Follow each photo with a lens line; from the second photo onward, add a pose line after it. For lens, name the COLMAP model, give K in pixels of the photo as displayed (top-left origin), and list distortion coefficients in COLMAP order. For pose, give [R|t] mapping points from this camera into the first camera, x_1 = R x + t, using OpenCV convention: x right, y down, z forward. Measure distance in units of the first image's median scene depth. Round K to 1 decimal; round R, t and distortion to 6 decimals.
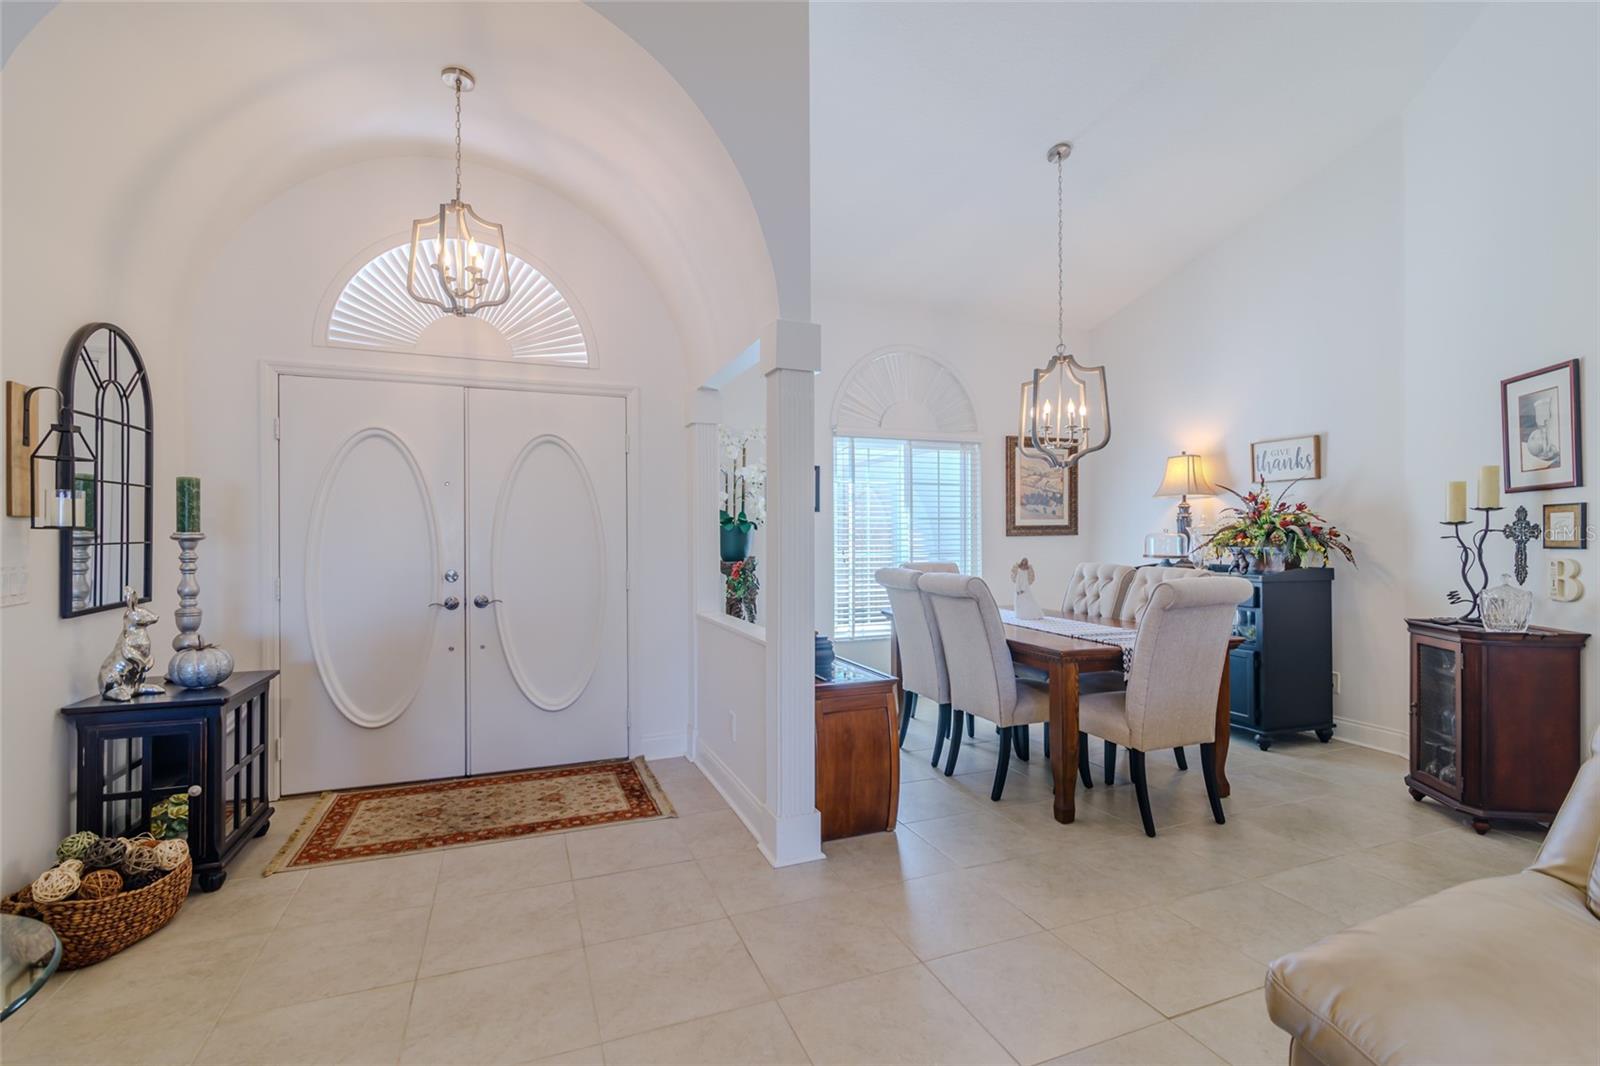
lens RADIAL K [[724.4, 0, 799.6], [0, 724.4, 533.9], [0, 0, 1]] dist [-0.002600, 0.000397]
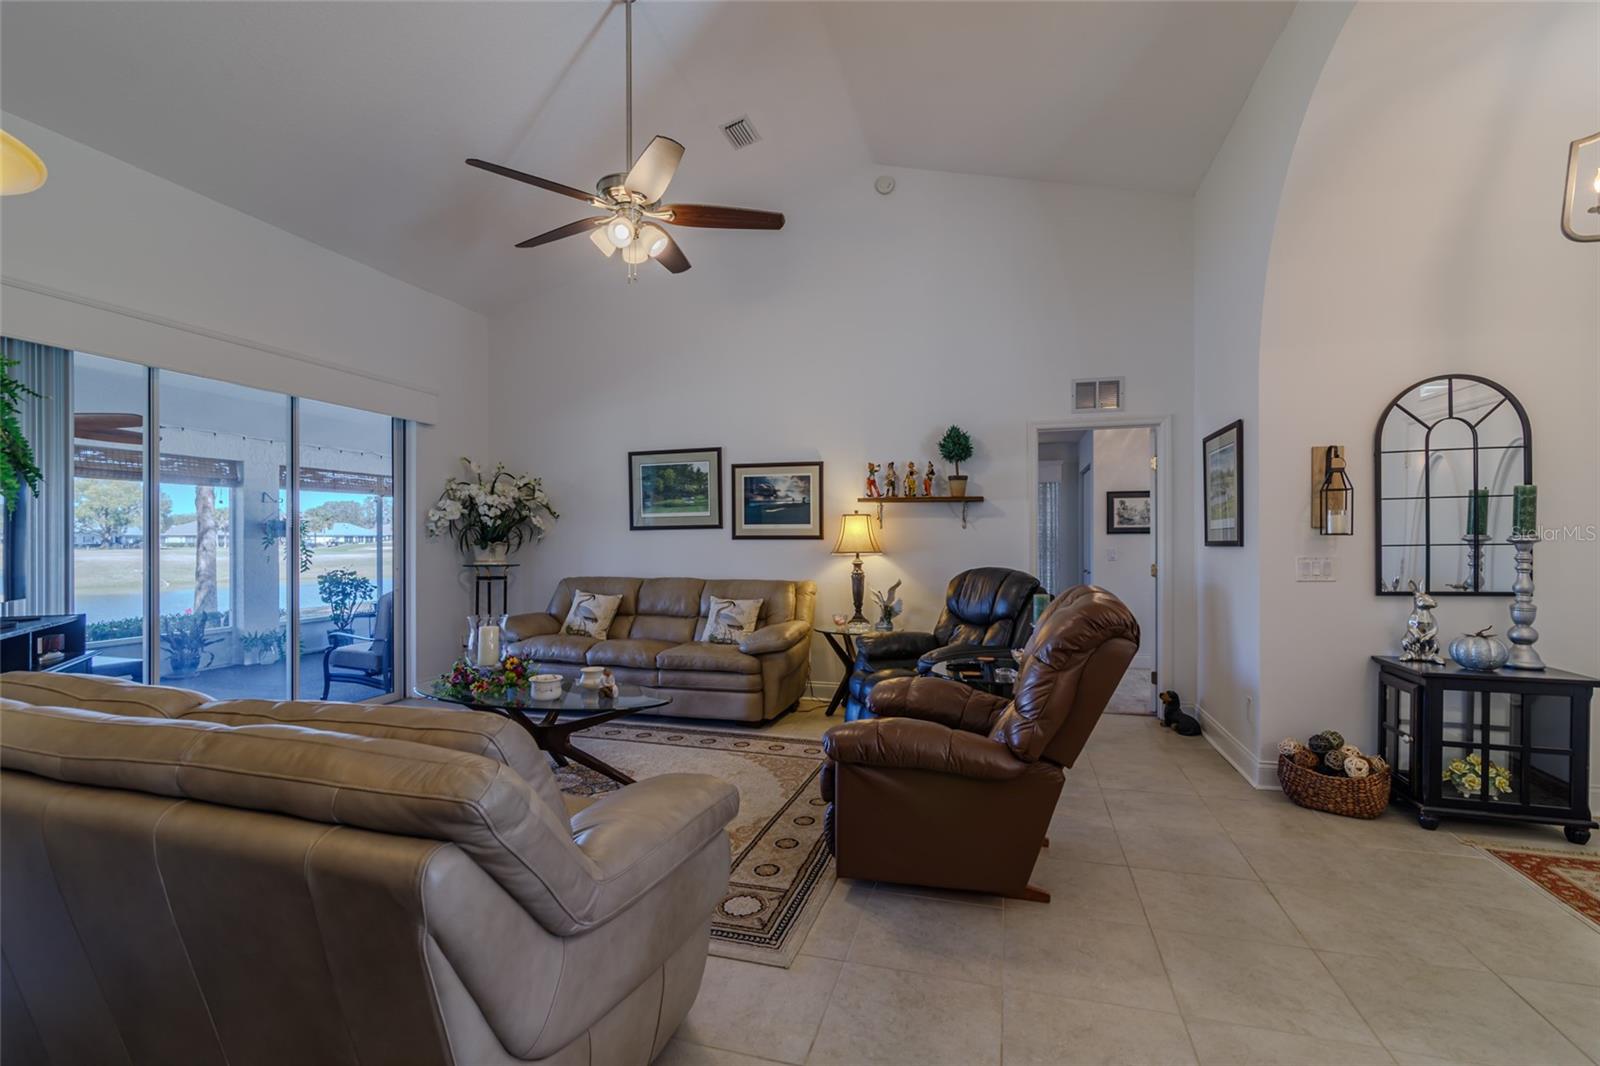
lens RADIAL K [[724.4, 0, 799.3], [0, 724.4, 542.0], [0, 0, 1]] dist [-0.002600, 0.000397]
pose [[-0.613263, 0.005496, -0.789860, 0.486260], [0.005103, 0.999982, 0.002996, -0.000404], [0.789862, -0.002193, -0.613280, 0.553259]]
